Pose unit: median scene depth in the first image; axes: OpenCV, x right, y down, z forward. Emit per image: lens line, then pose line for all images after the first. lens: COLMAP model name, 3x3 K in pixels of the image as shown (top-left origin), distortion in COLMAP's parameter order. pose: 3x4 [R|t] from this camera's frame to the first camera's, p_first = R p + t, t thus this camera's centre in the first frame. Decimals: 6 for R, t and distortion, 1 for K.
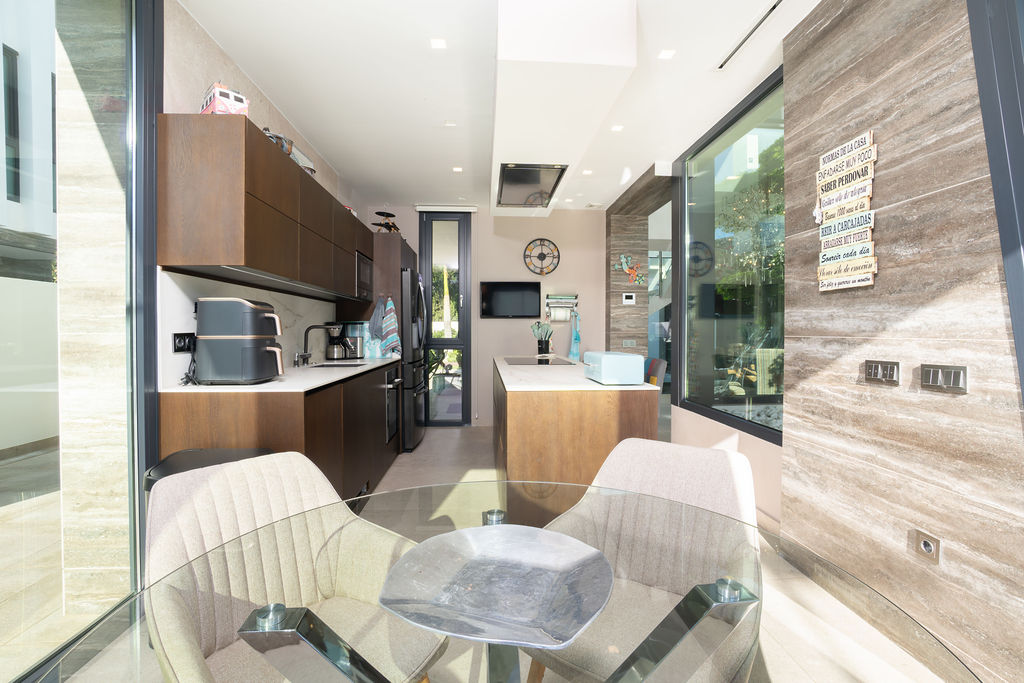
lens RADIAL K [[461.3, 0, 506.1], [0, 461.3, 339.2], [0, 0, 1]] dist [-0.034908, 0.015767]
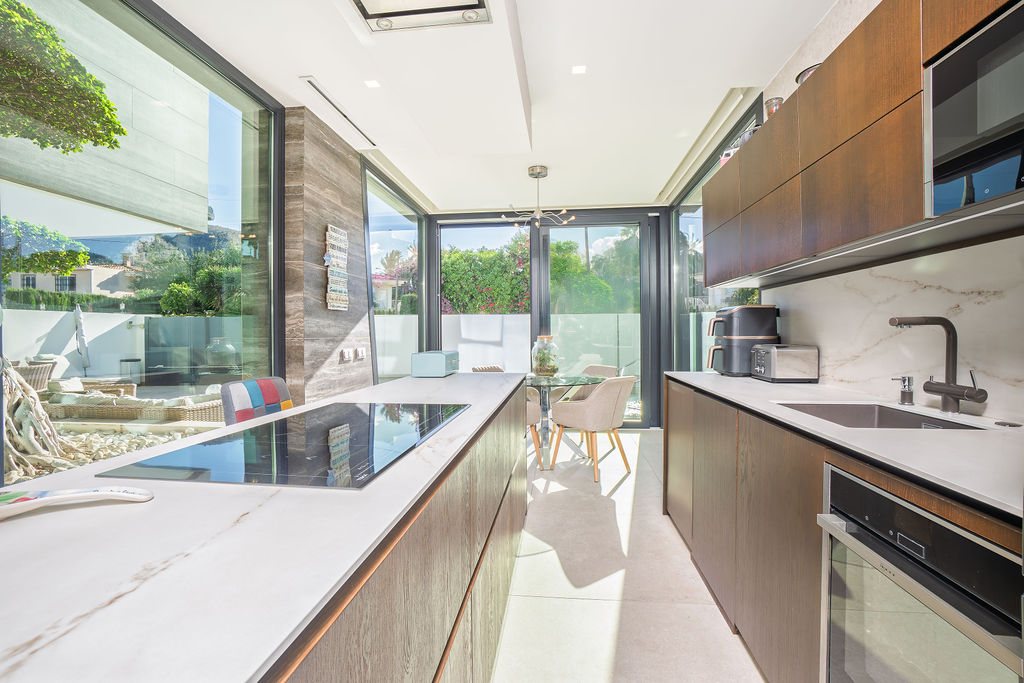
lens RADIAL K [[461.3, 0, 510.9], [0, 461.3, 339.5], [0, 0, 1]] dist [-0.034908, 0.015767]
pose [[-0.984233, 0.004591, 0.176818, -0.205362], [0.010174, 0.999477, 0.030680, -0.041480], [-0.176585, 0.031995, -0.983765, 2.392045]]
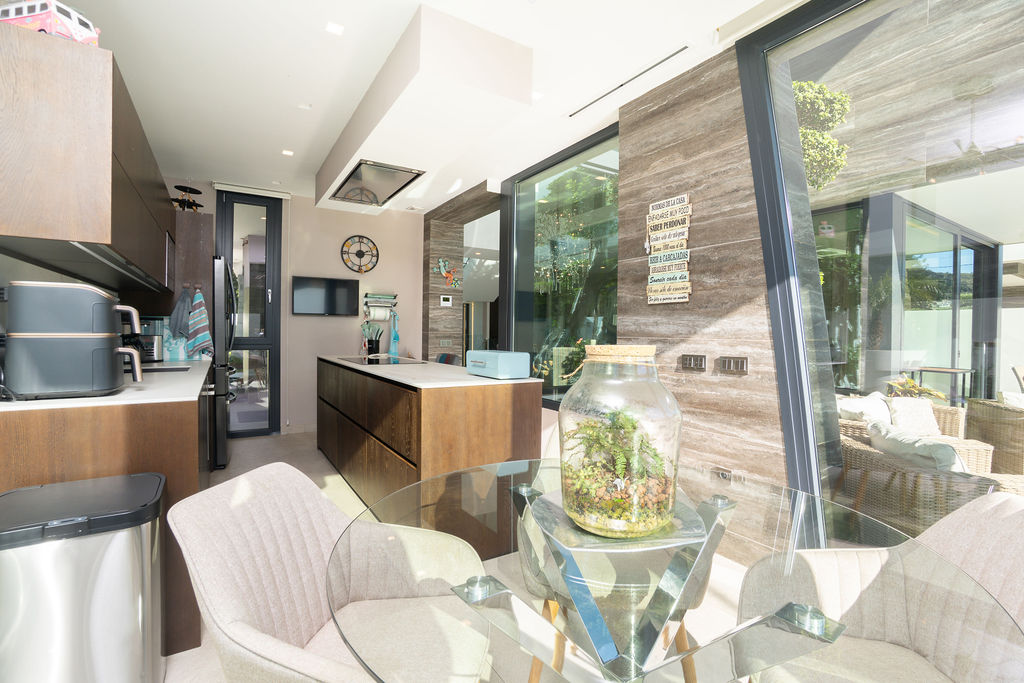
lens RADIAL K [[461.3, 0, 505.9], [0, 461.3, 341.0], [0, 0, 1]] dist [-0.034908, 0.015767]
pose [[0.886184, 0.000555, 0.463333, -0.309148], [-0.002584, 0.999990, 0.003744, 0.000062], [-0.463326, -0.004515, 0.886176, -0.012224]]
